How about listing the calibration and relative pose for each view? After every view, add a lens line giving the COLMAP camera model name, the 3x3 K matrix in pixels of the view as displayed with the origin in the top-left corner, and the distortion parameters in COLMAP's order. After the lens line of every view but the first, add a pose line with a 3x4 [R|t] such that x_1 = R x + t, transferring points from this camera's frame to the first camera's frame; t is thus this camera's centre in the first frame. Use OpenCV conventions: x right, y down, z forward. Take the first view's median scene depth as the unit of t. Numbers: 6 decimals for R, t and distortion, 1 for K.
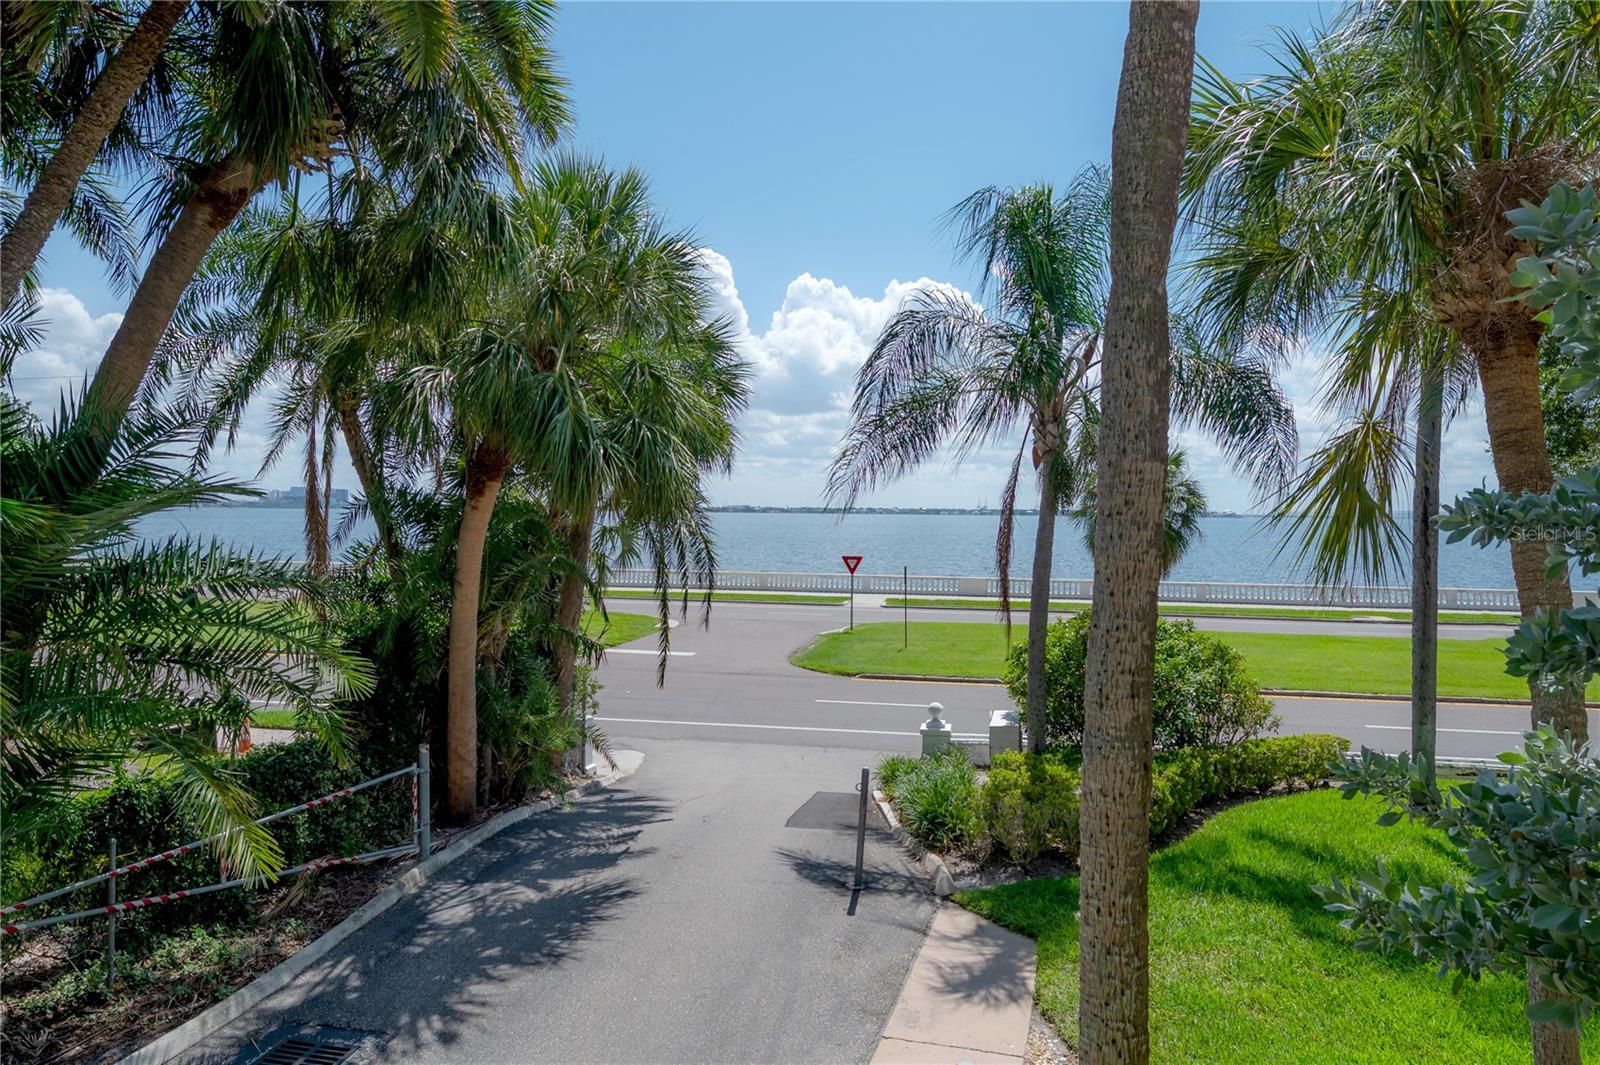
lens RADIAL K [[1015.5, 0, 796.4], [0, 1015.5, 527.6], [0, 0, 1]] dist [-0.011240, -0.000227]
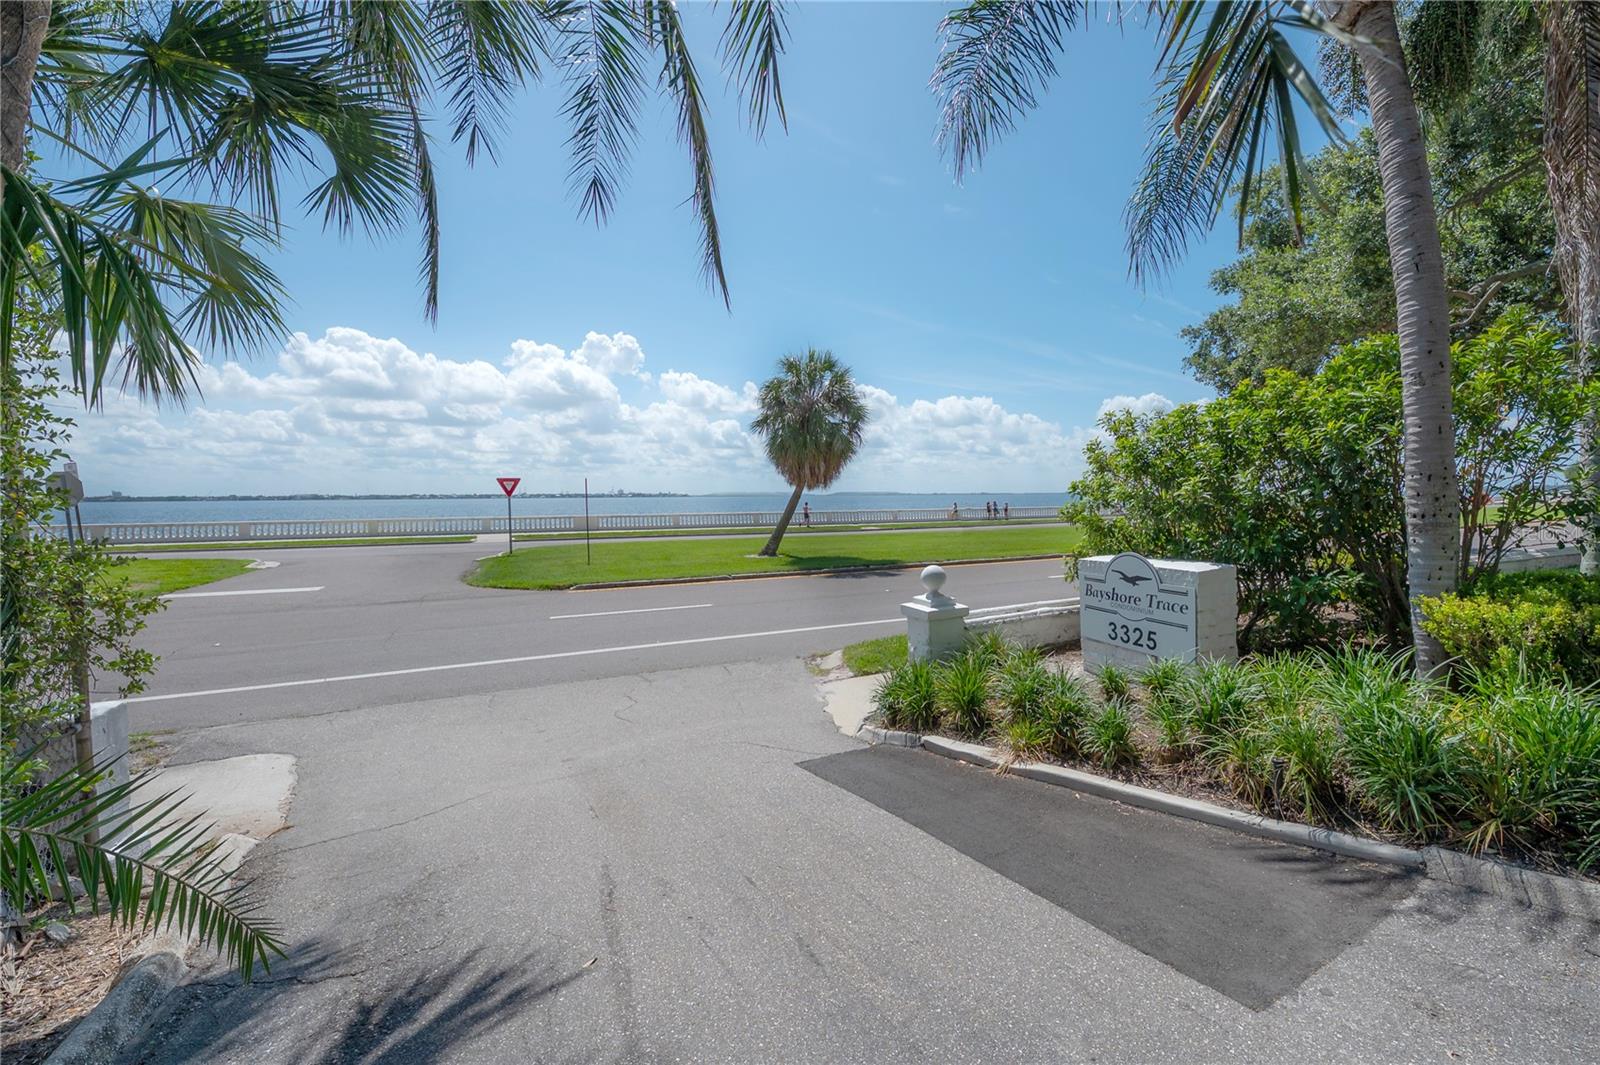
lens RADIAL K [[636.5, 0, 805.4], [0, 636.5, 521.7], [0, 0, 1]] dist [-0.008580, 0.000297]
pose [[0.815275, -0.042398, 0.577520, -0.144058], [0.032273, 0.999093, 0.027789, 0.134562], [-0.578174, -0.004017, 0.815904, 0.740692]]
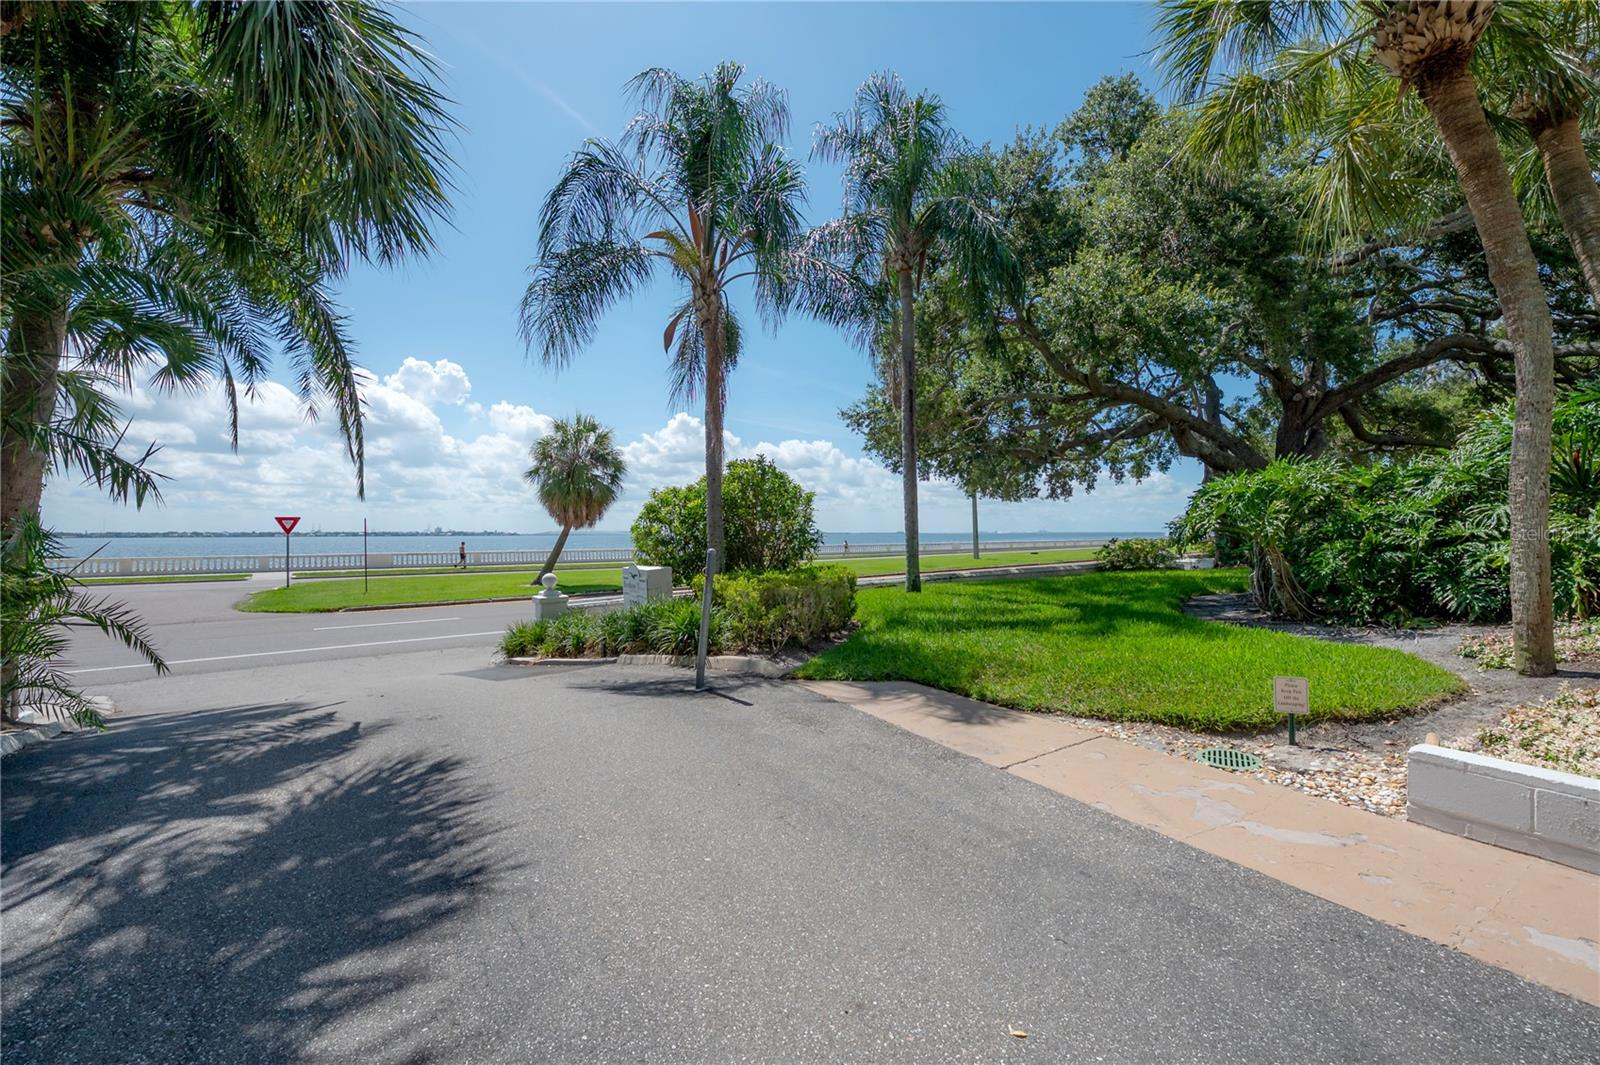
lens RADIAL K [[636.5, 0, 802.4], [0, 636.5, 517.8], [0, 0, 1]] dist [-0.008580, 0.000297]
pose [[0.659108, 0.003018, 0.752043, -0.188817], [0.032353, 0.998952, -0.032363, 0.145749], [-0.751352, 0.045662, 0.658320, 0.367705]]
